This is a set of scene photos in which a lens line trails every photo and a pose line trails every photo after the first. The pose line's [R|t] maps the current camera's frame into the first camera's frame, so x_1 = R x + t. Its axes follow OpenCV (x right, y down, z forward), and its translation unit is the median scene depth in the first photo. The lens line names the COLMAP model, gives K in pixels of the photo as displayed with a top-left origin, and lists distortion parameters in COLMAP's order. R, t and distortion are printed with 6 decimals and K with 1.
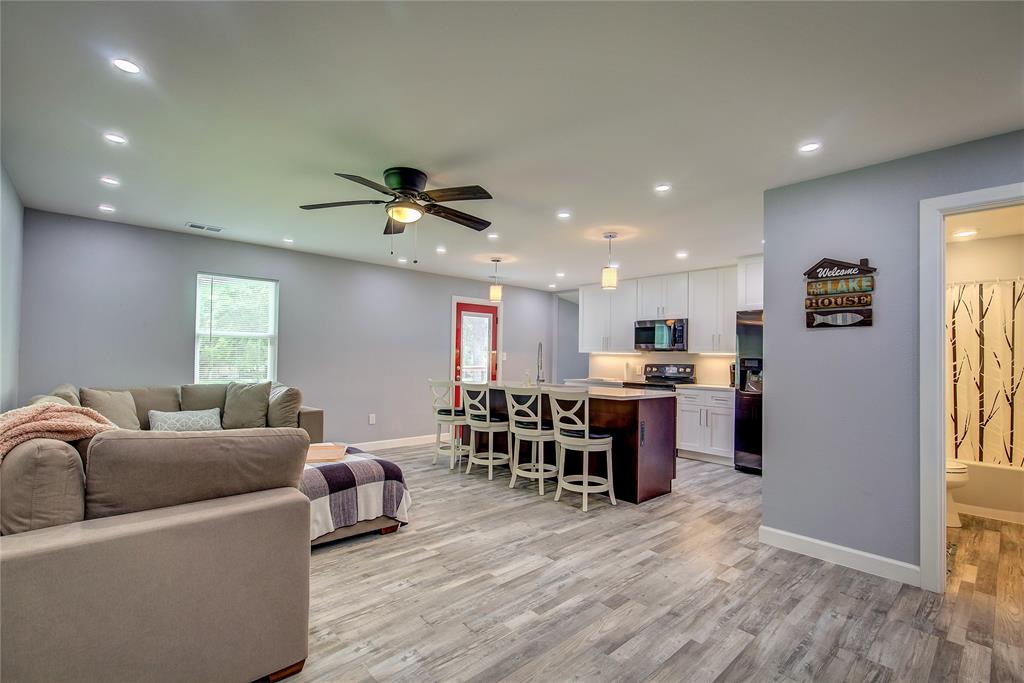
lens RADIAL K [[466.0, 0, 513.6], [0, 466.0, 345.1], [0, 0, 1]] dist [-0.002387, 0.001162]
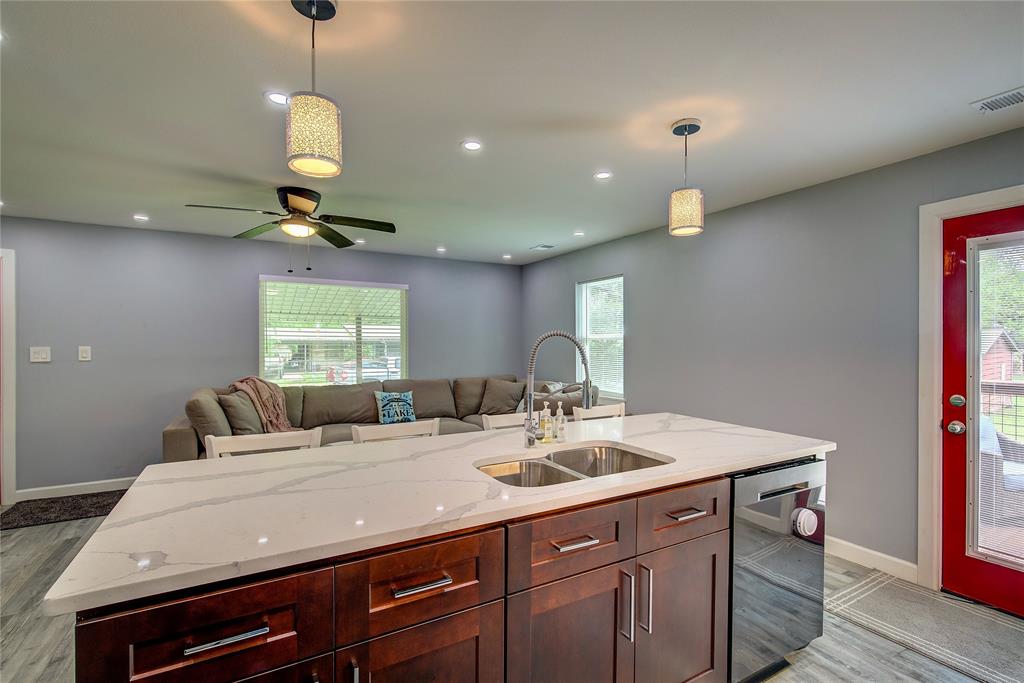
lens RADIAL K [[466.0, 0, 517.1], [0, 466.0, 343.7], [0, 0, 1]] dist [-0.002387, 0.001162]
pose [[-0.221160, -0.014038, -0.975137, 0.470272], [0.020190, 0.999616, -0.018969, 0.008493], [0.975029, -0.023883, -0.220791, 1.155269]]
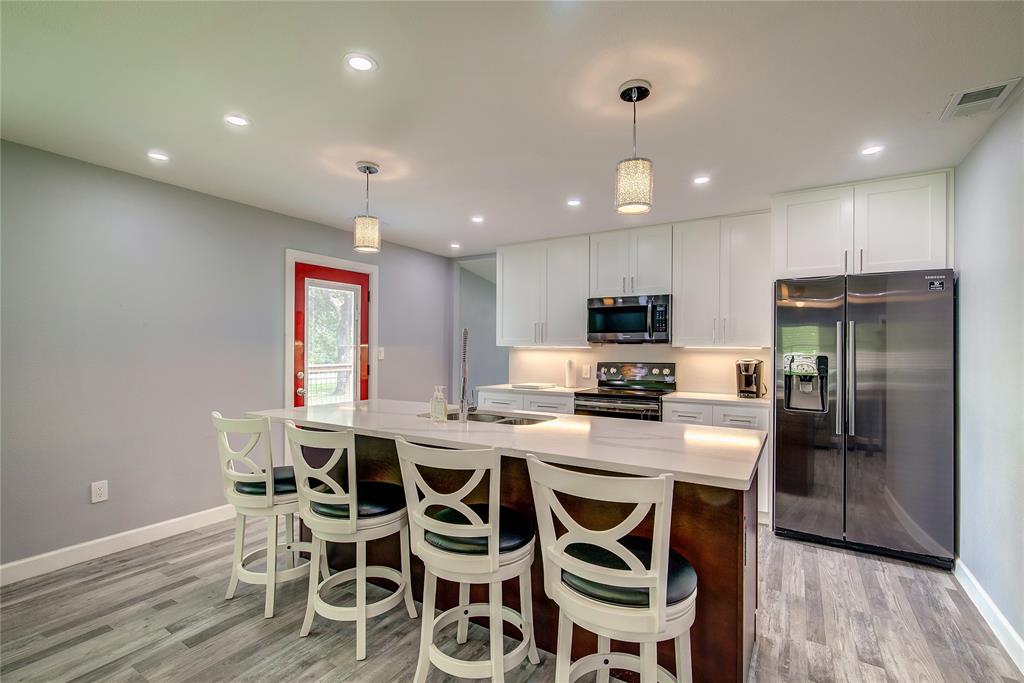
lens RADIAL K [[466.0, 0, 515.5], [0, 466.0, 346.9], [0, 0, 1]] dist [-0.002387, 0.001162]
pose [[0.962484, -0.010918, 0.271119, -0.026832], [0.003793, 0.999634, 0.026793, -0.001249], [-0.271312, -0.024759, 0.962173, 0.567076]]
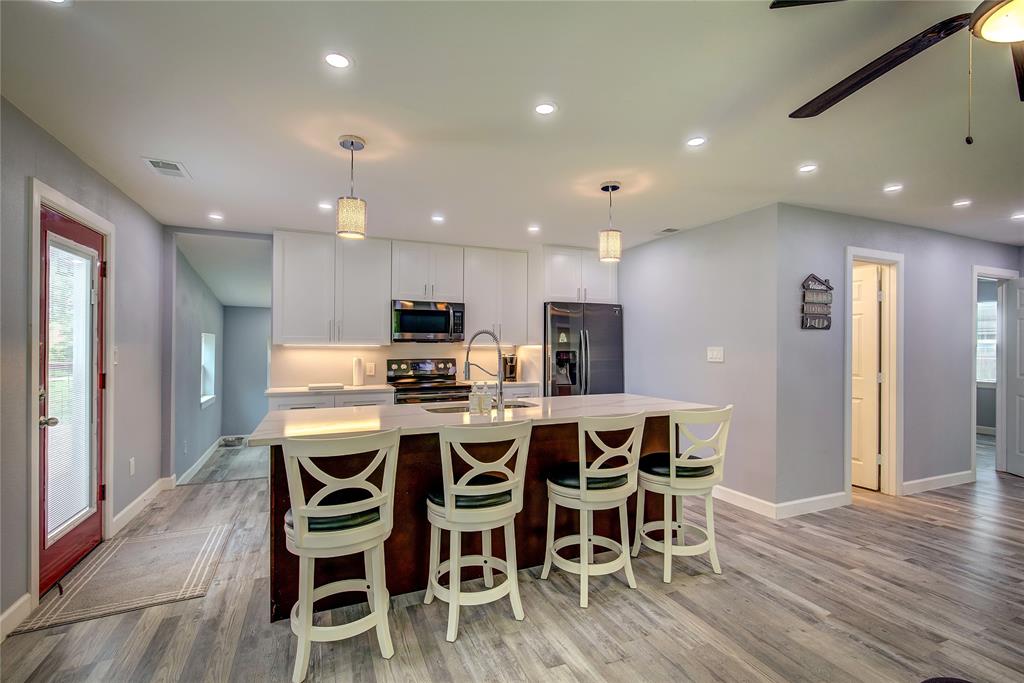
lens RADIAL K [[466.0, 0, 517.7], [0, 466.0, 342.8], [0, 0, 1]] dist [-0.002387, 0.001162]
pose [[0.333203, -0.006997, 0.942829, -0.501634], [-0.021518, 0.999656, 0.015023, -0.001616], [-0.942609, -0.025293, 0.332938, 0.851490]]
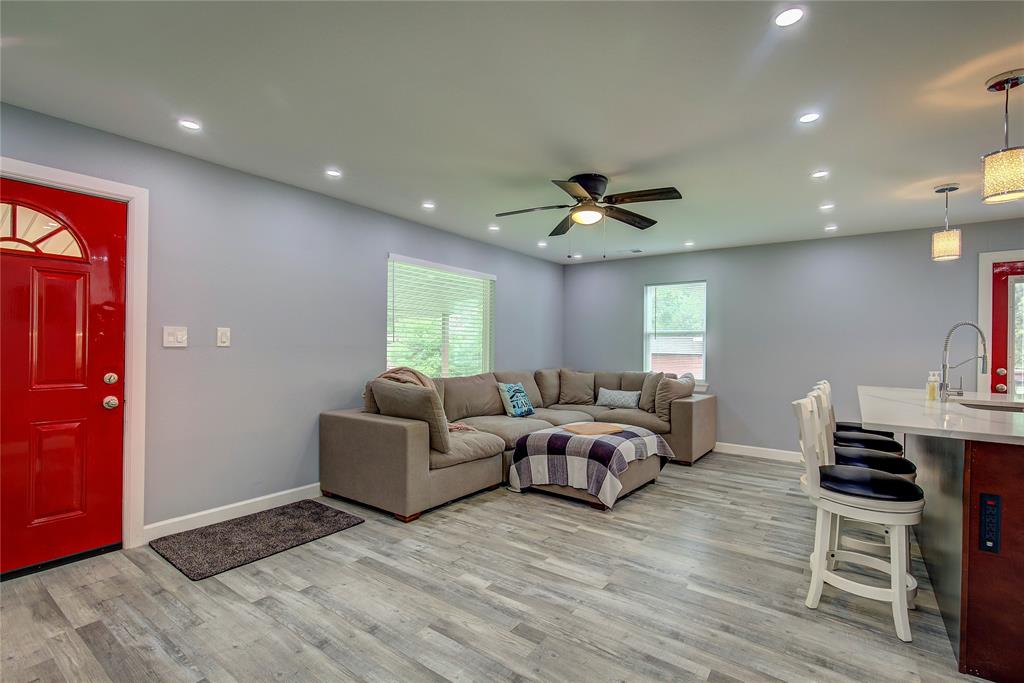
lens RADIAL K [[466.0, 0, 517.4], [0, 466.0, 345.3], [0, 0, 1]] dist [-0.002387, 0.001162]
pose [[0.196608, -0.013841, -0.980385, 0.534504], [0.014533, 0.999832, -0.011201, 0.019806], [0.980375, -0.012045, 0.196776, 0.417754]]
